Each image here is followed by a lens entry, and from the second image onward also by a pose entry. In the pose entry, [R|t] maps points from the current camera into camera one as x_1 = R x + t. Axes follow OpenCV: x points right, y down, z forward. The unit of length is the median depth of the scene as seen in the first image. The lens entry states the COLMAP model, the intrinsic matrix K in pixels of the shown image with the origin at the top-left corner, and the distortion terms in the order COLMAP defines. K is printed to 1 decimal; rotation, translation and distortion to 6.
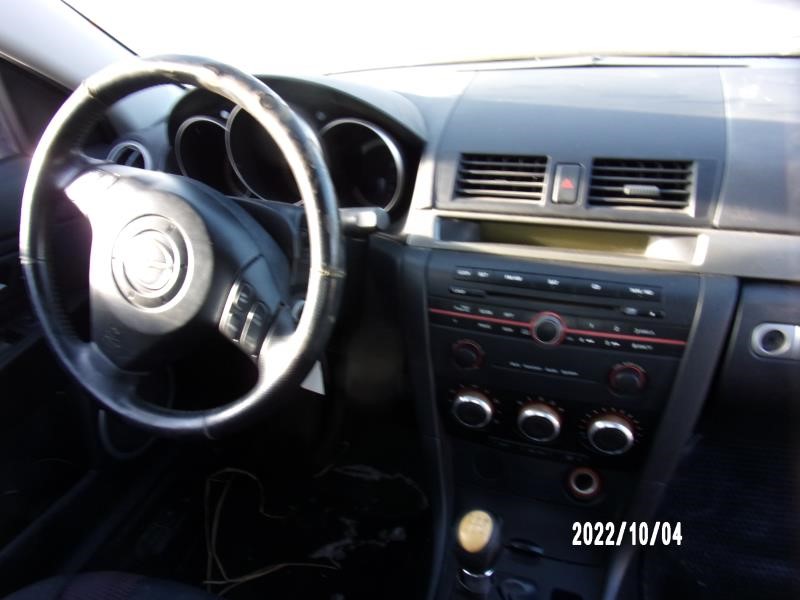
lens RADIAL K [[554.1, 0, 400.0], [0, 554.1, 300.0], [0, 0, 1]] dist [0.003588, 0.000810]
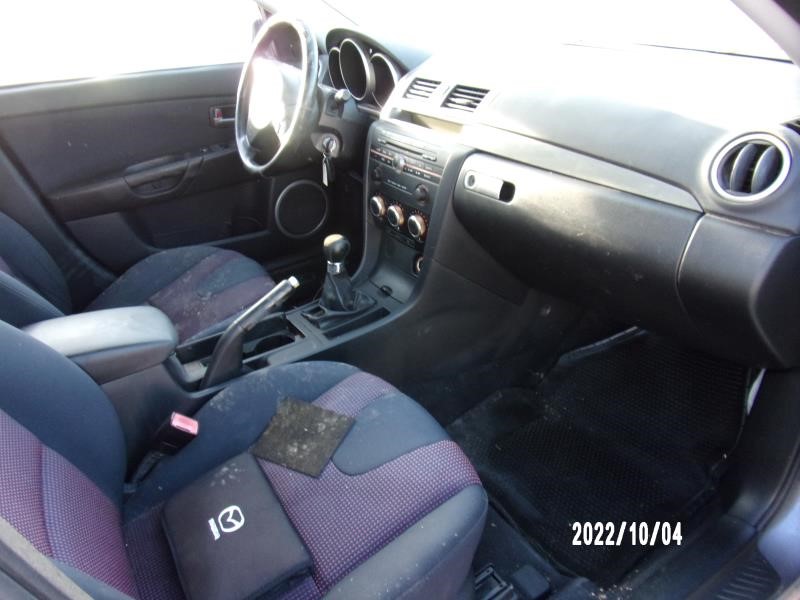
lens RADIAL K [[554.1, 0, 400.0], [0, 554.1, 300.0], [0, 0, 1]] dist [0.003588, 0.000810]
pose [[0.826294, 0.307228, -0.472070, 1.334314], [-0.281392, 0.951215, 0.126523, 0.266490], [0.487911, 0.028292, 0.872435, -0.741093]]
